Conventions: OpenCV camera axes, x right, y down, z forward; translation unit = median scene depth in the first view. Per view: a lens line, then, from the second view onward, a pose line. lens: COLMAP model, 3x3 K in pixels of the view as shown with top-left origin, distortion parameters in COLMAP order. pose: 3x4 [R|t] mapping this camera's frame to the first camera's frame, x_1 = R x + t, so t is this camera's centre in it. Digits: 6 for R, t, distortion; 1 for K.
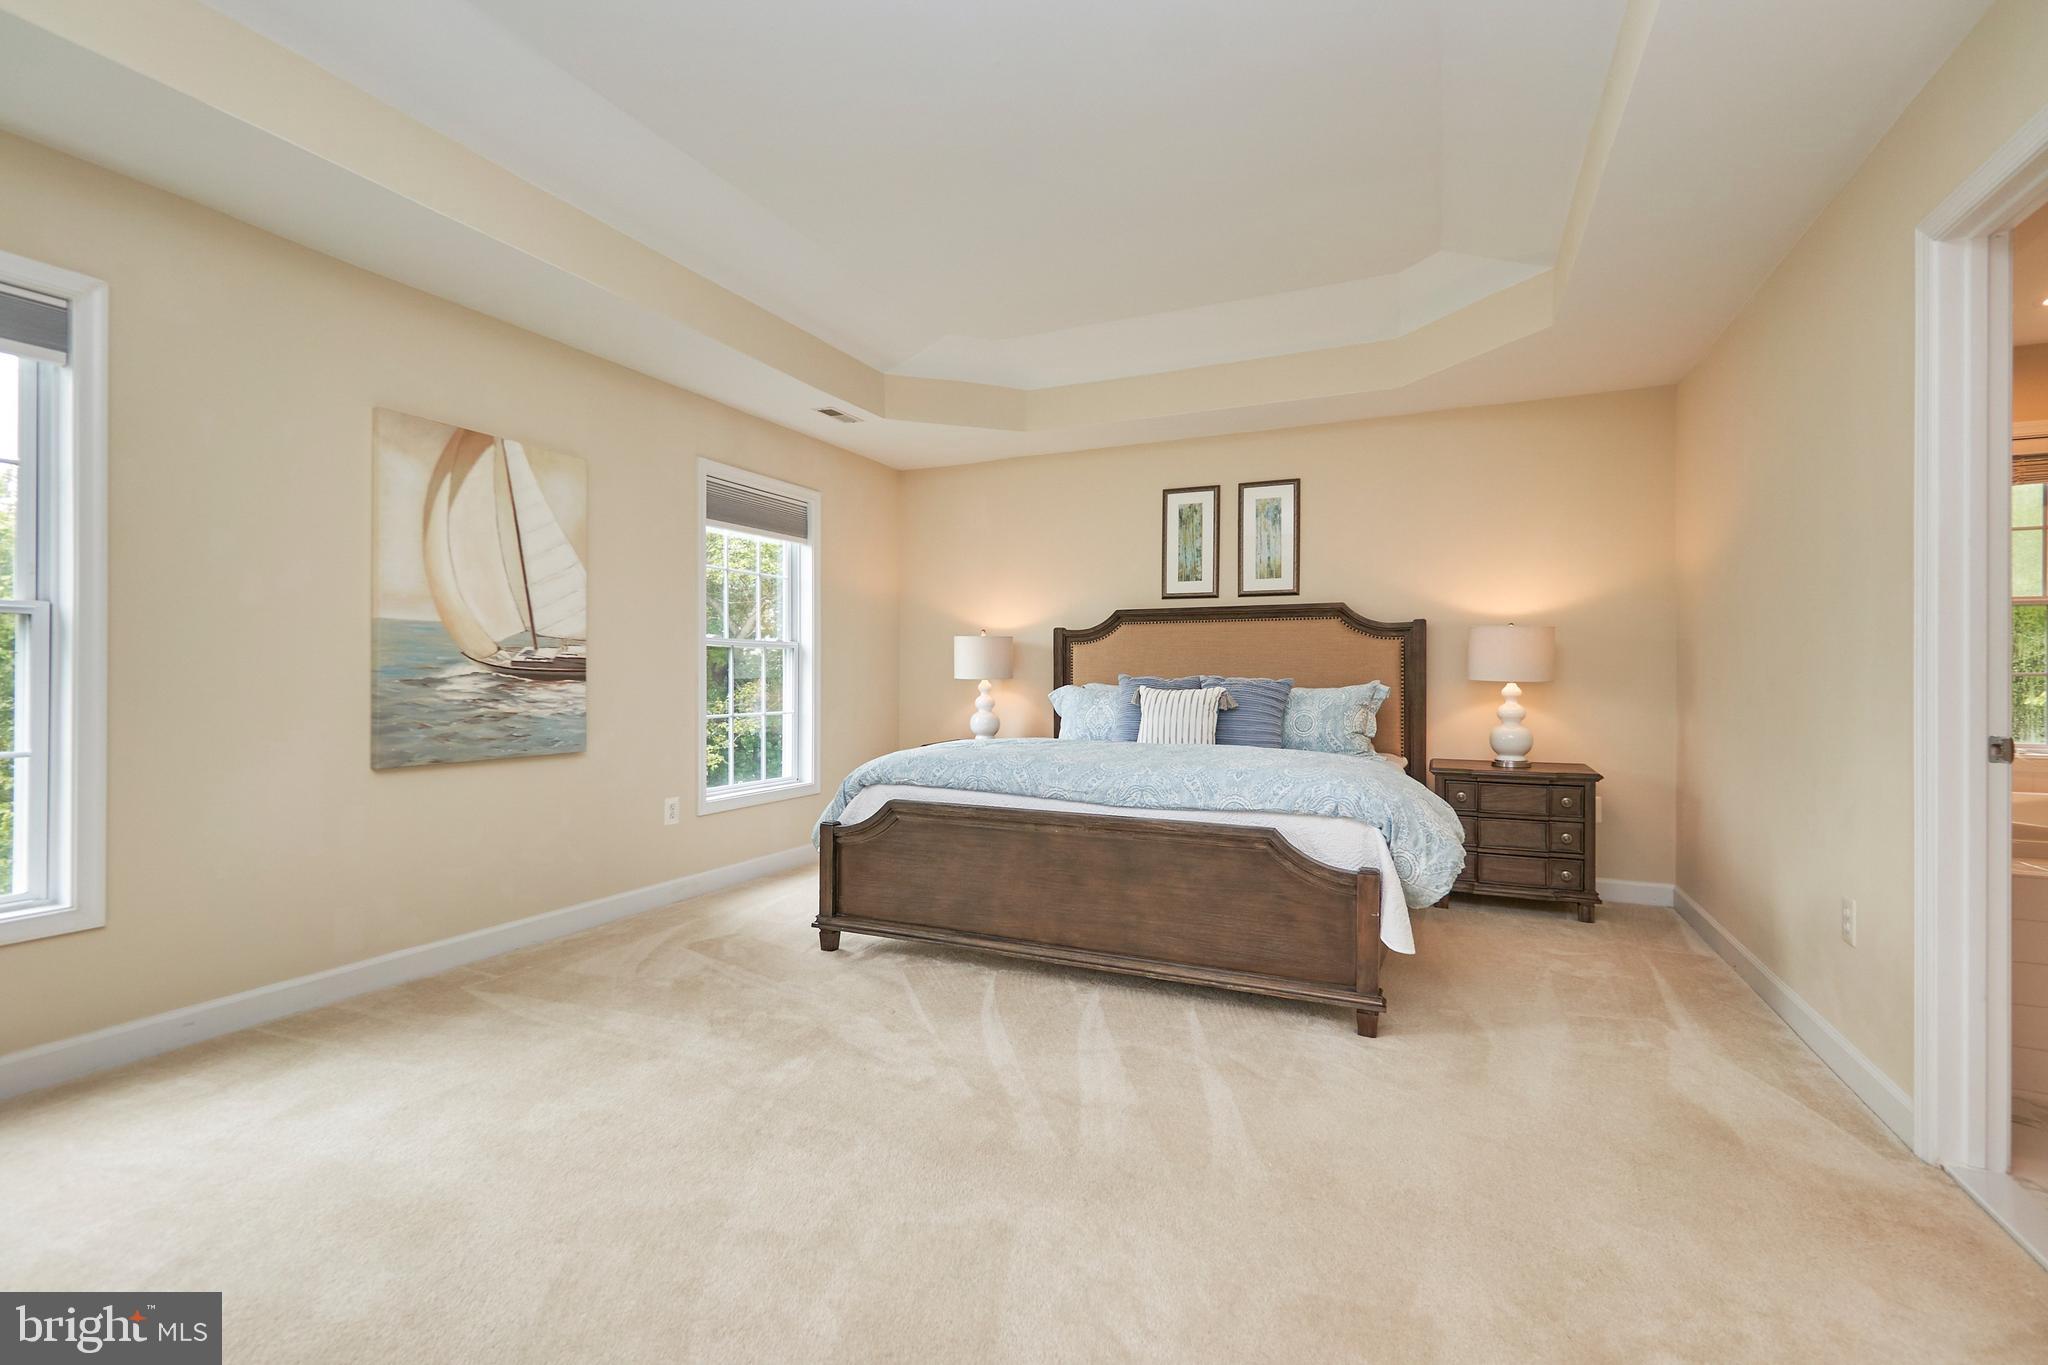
lens RADIAL K [[908.4, 0, 1026.7], [0, 908.4, 676.3], [0, 0, 1]] dist [0.003001, -0.001808]
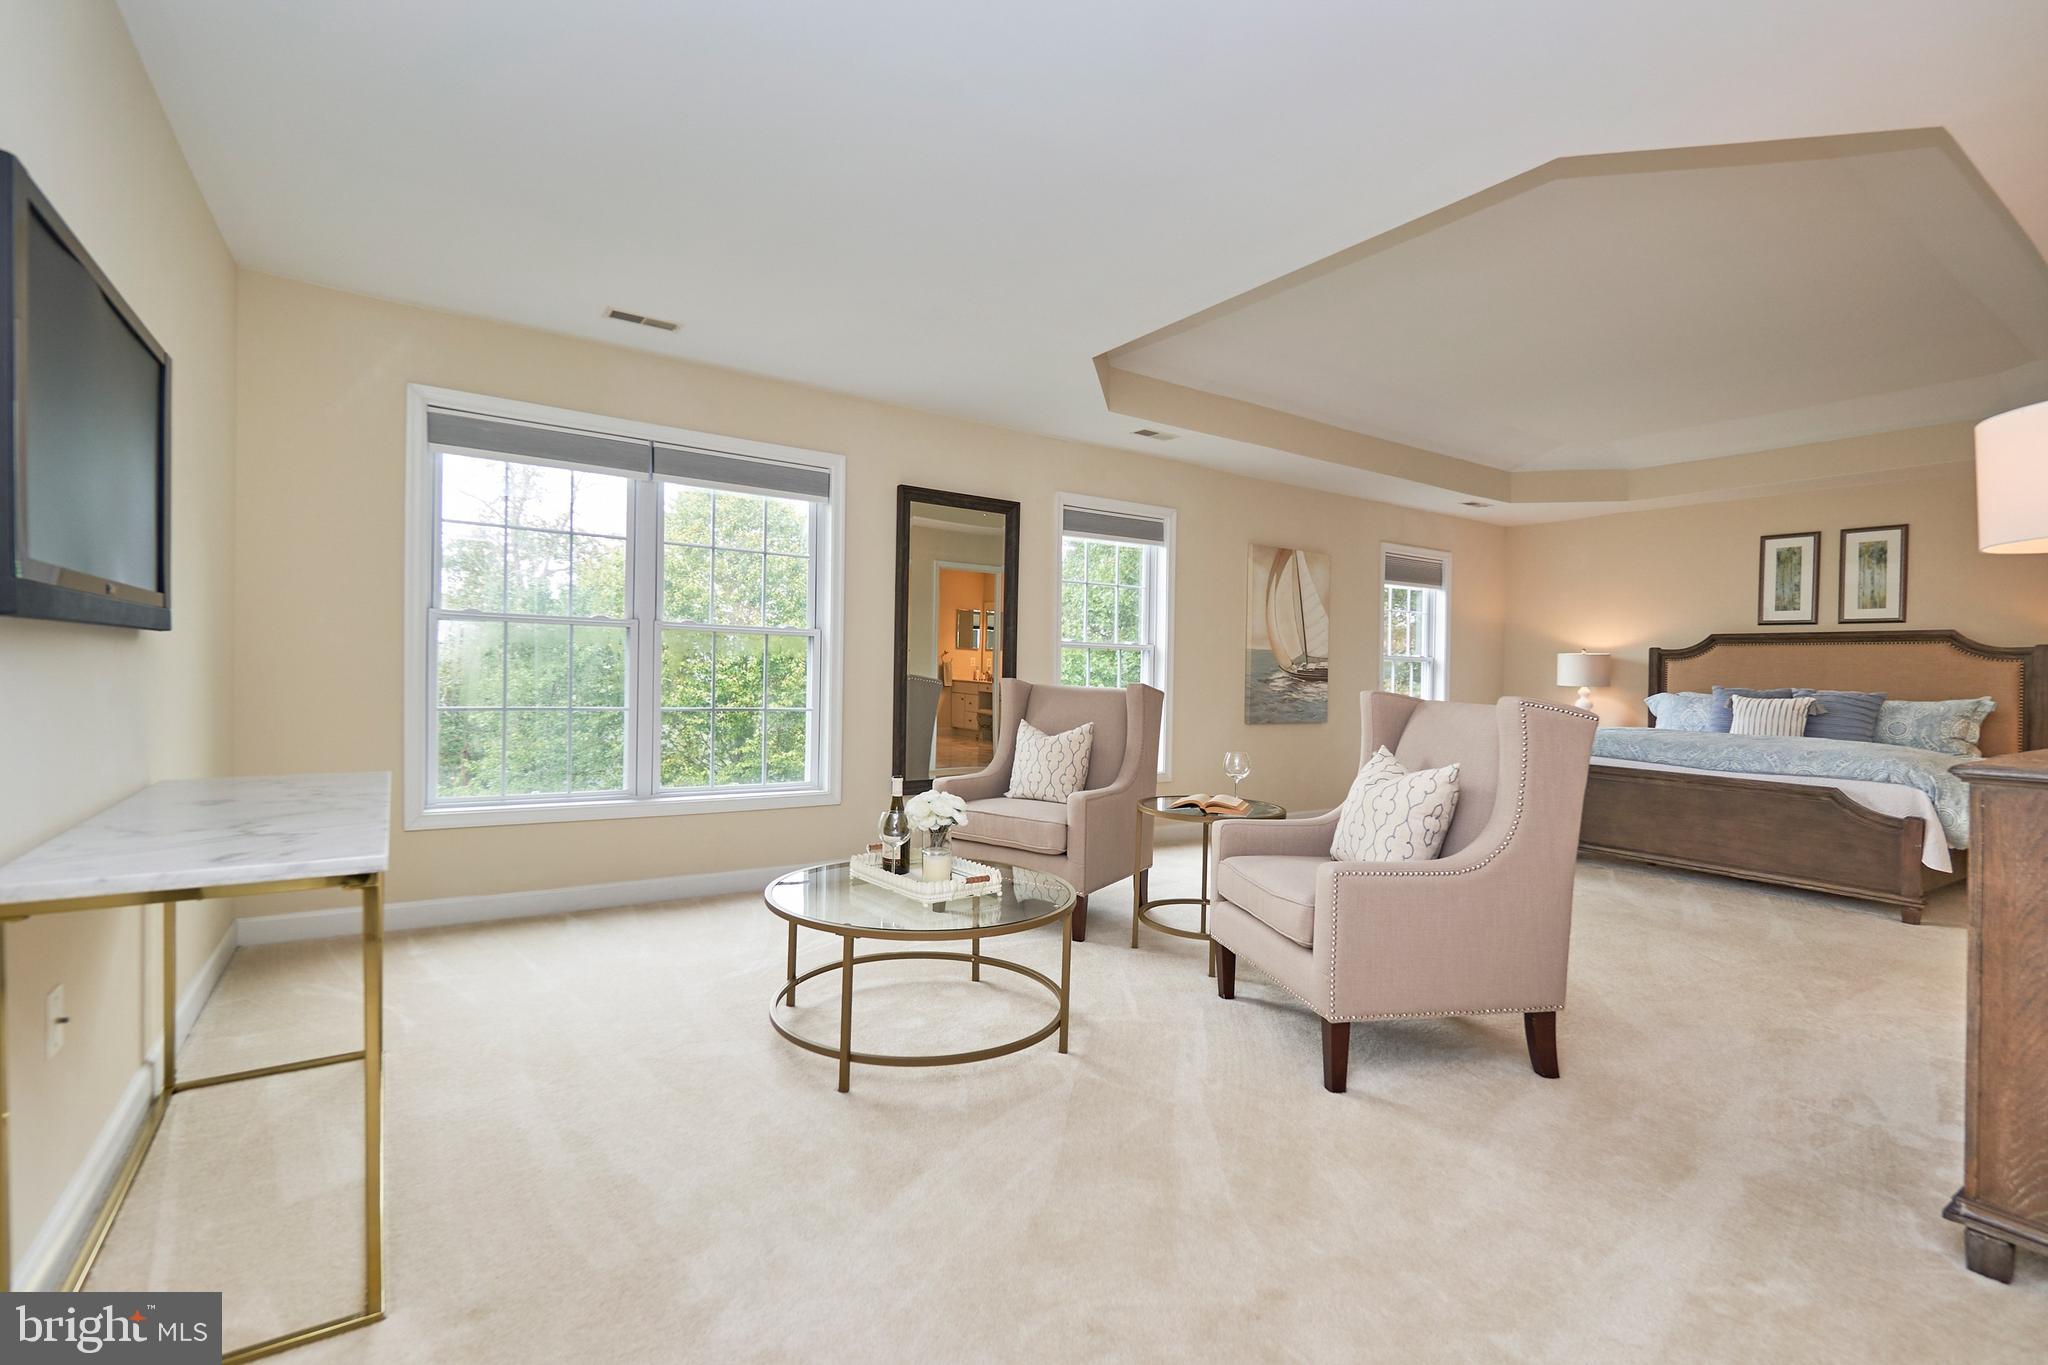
lens RADIAL K [[908.4, 0, 1004.1], [0, 908.4, 669.9], [0, 0, 1]] dist [0.003001, -0.001808]
pose [[0.847207, 0.016650, -0.531001, -0.074524], [-0.019746, 0.999805, -0.000156, -0.004541], [0.530895, 0.010618, 0.847371, -0.715735]]
